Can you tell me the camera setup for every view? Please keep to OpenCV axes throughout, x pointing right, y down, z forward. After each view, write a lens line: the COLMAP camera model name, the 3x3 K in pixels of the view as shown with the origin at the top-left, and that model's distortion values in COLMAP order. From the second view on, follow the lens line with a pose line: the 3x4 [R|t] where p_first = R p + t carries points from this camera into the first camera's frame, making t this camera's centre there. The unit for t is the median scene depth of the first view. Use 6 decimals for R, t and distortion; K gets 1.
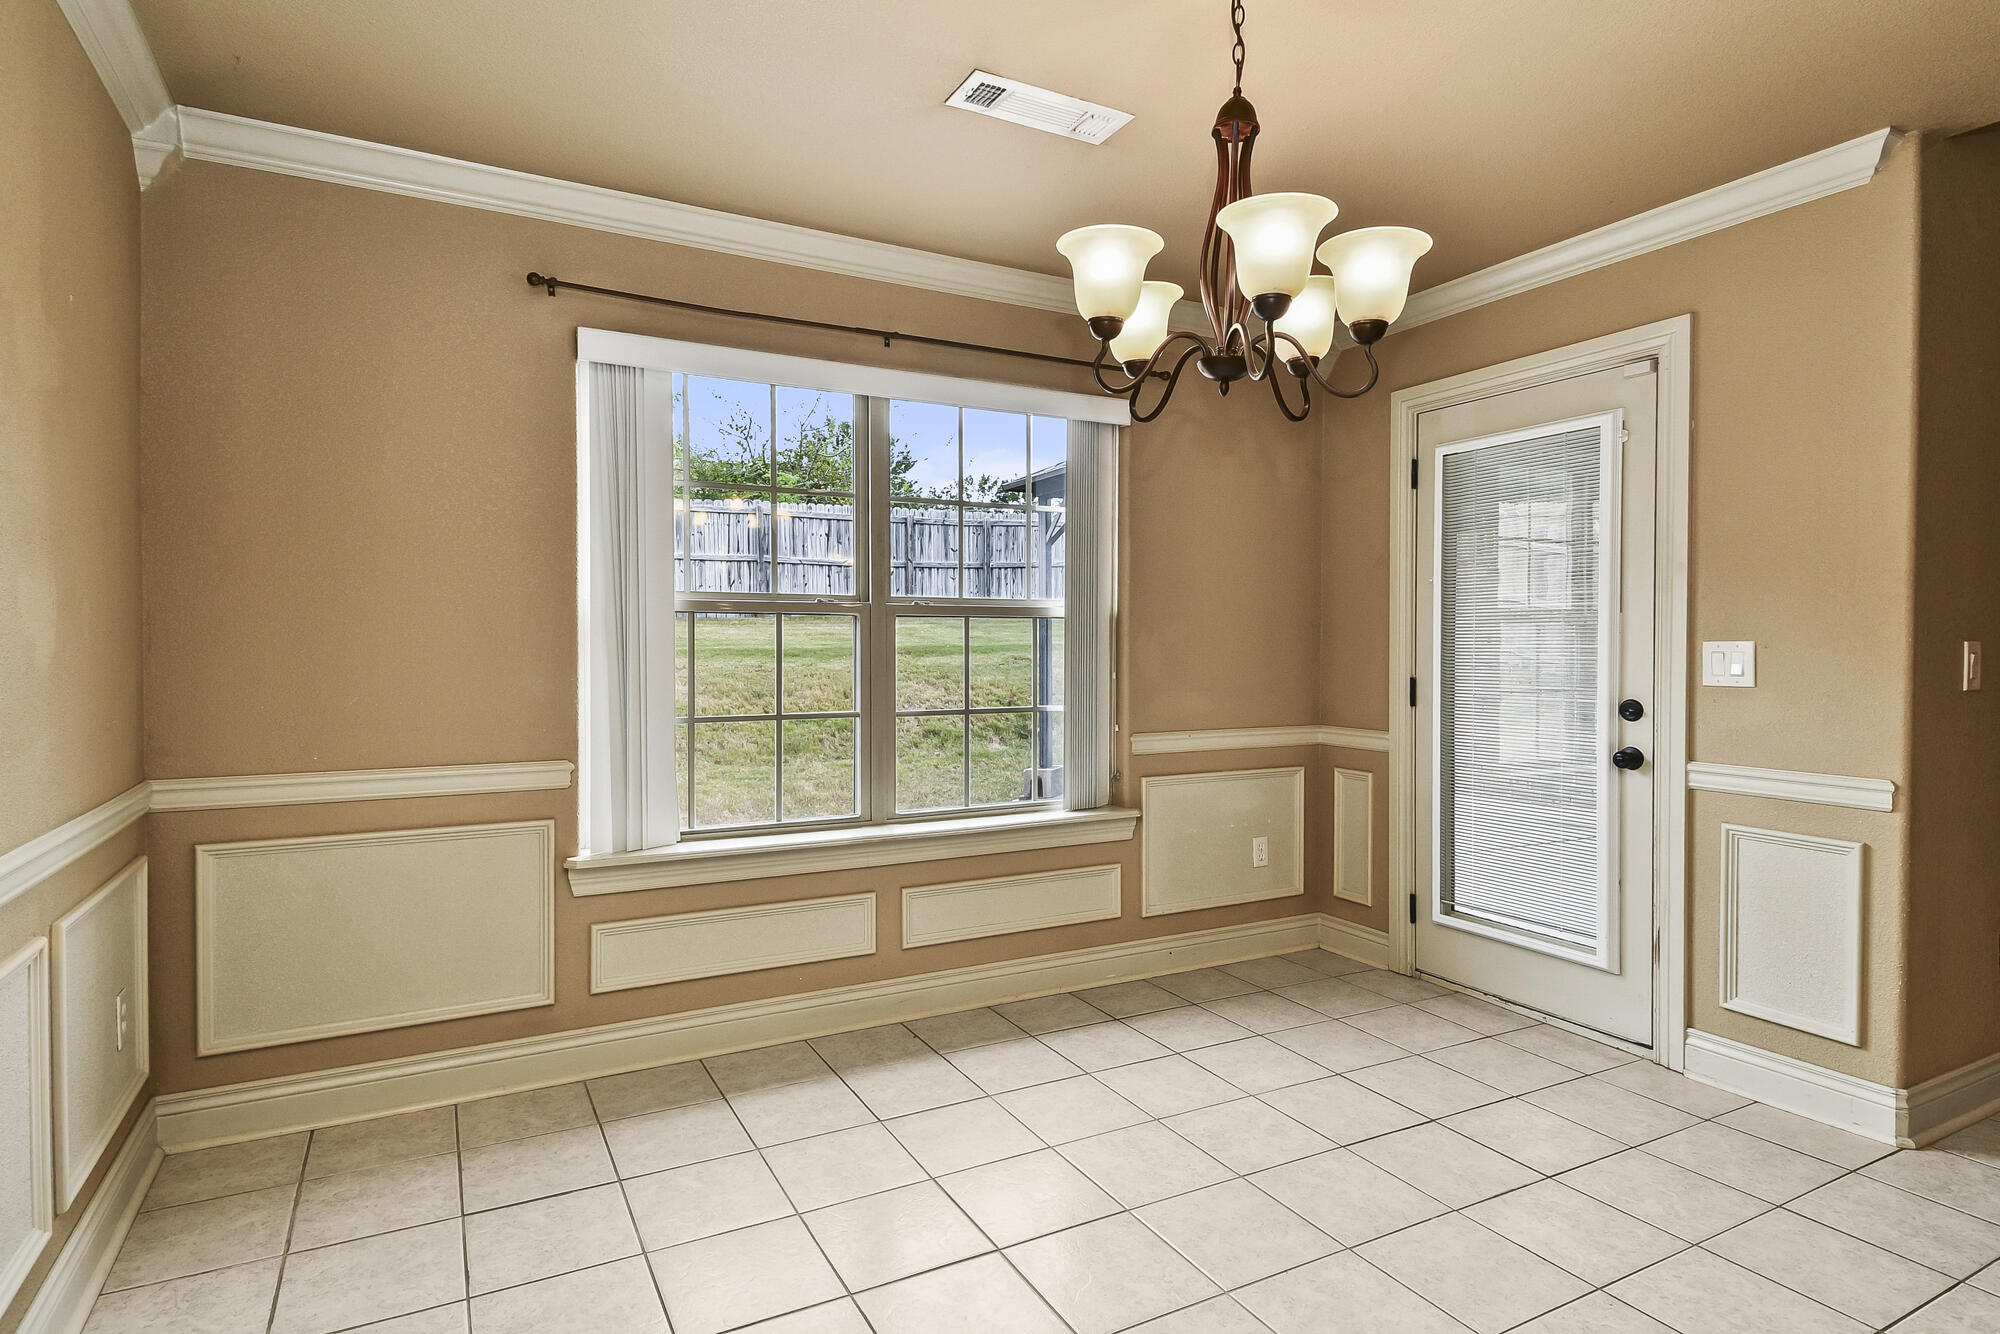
lens RADIAL K [[1046.9, 0, 990.1], [0, 1046.9, 658.9], [0, 0, 1]] dist [0.012890, -0.004941]
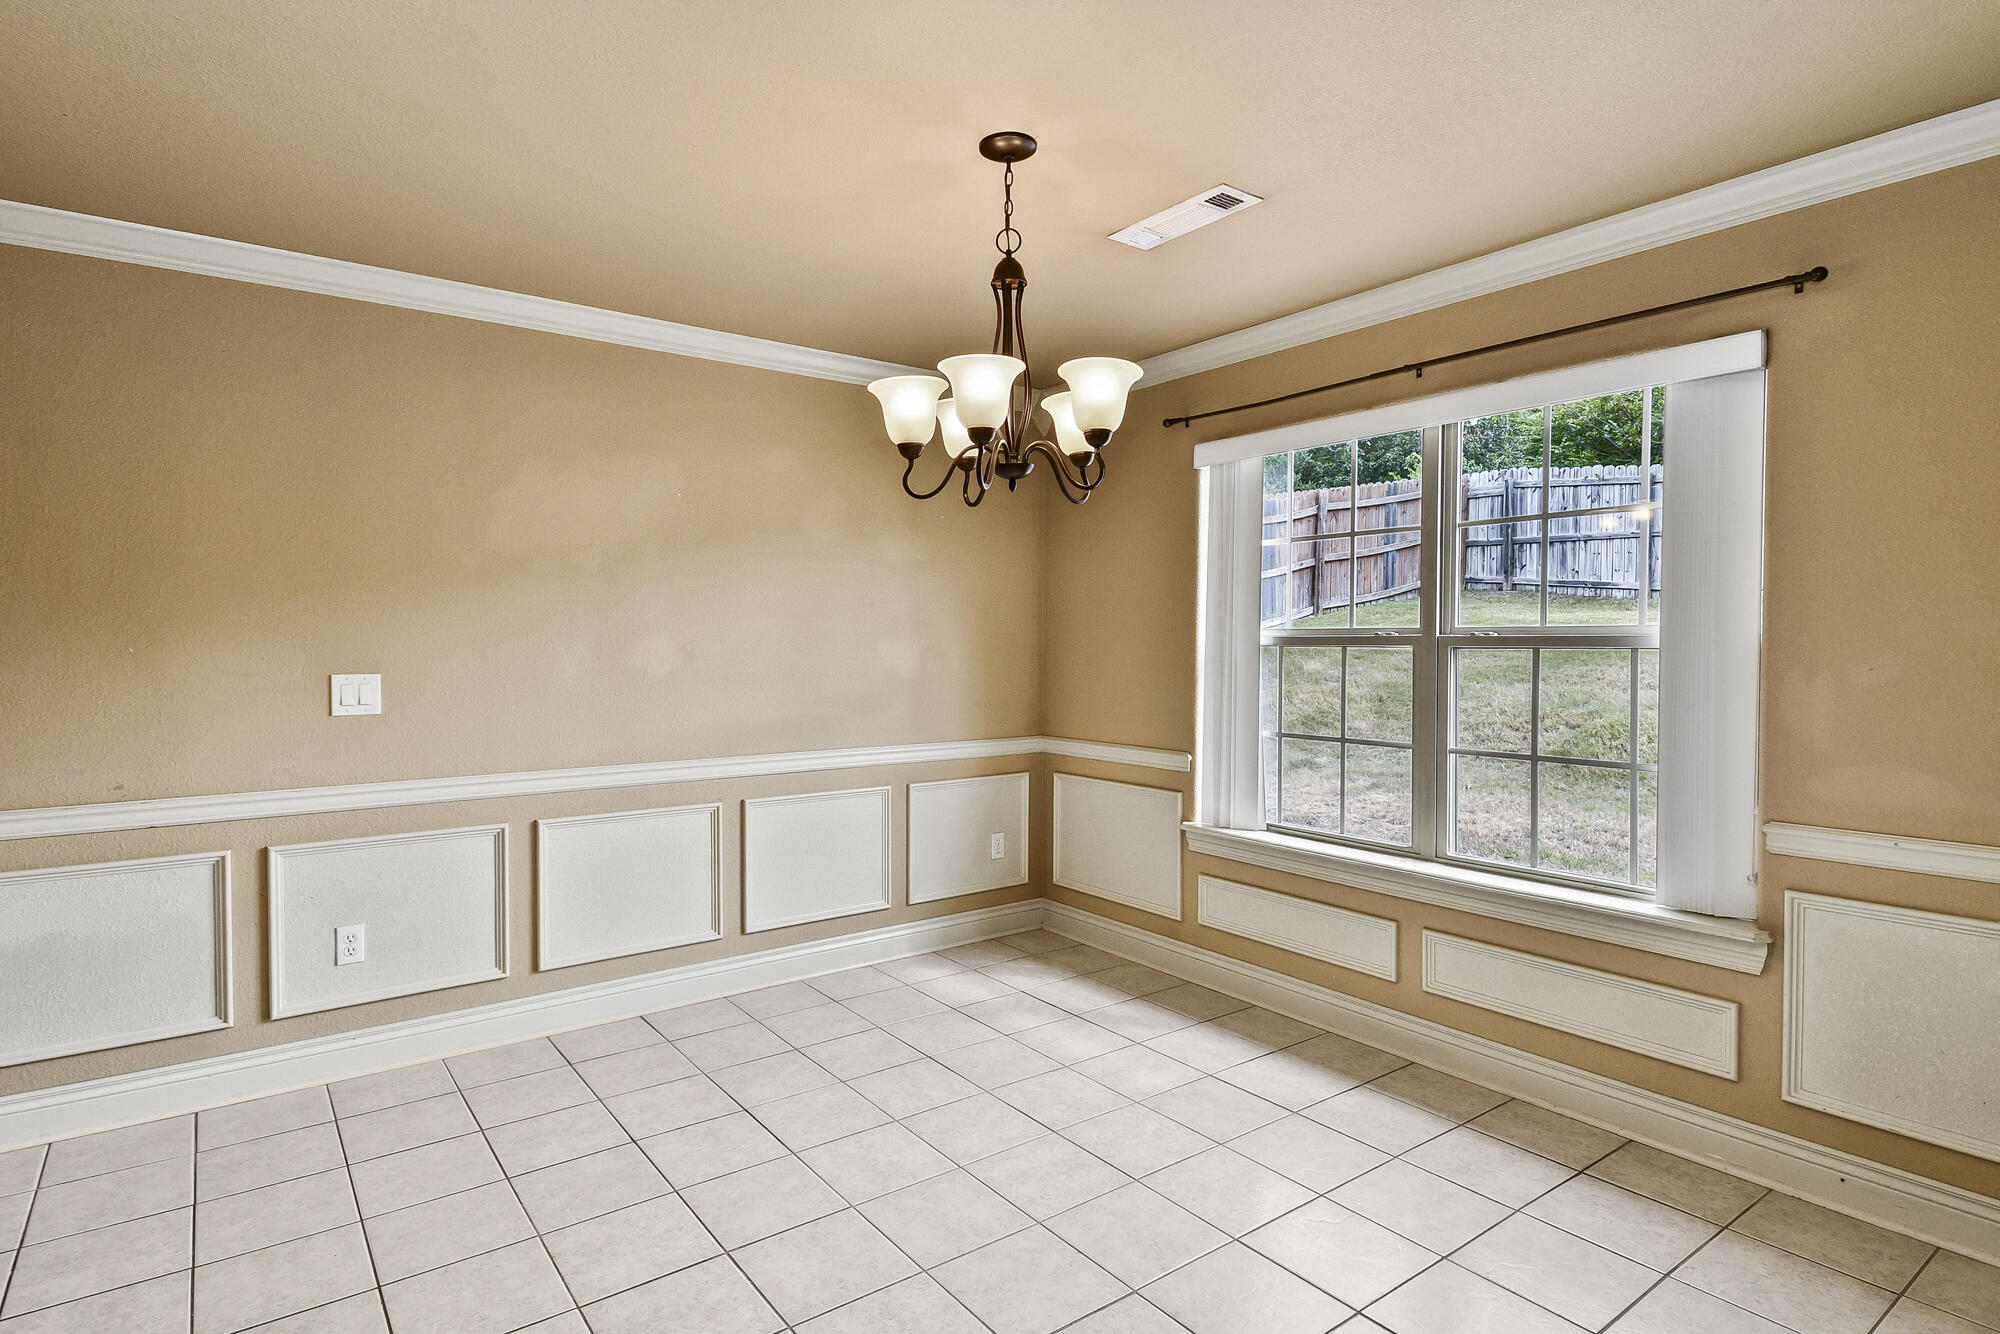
lens RADIAL K [[1046.9, 0, 987.7], [0, 1046.9, 654.1], [0, 0, 1]] dist [0.012890, -0.004941]
pose [[0.139993, 0.010343, -0.990098, 0.884851], [-0.013262, 0.999875, 0.008570, -0.042153], [0.990064, 0.011931, 0.140113, 0.487693]]
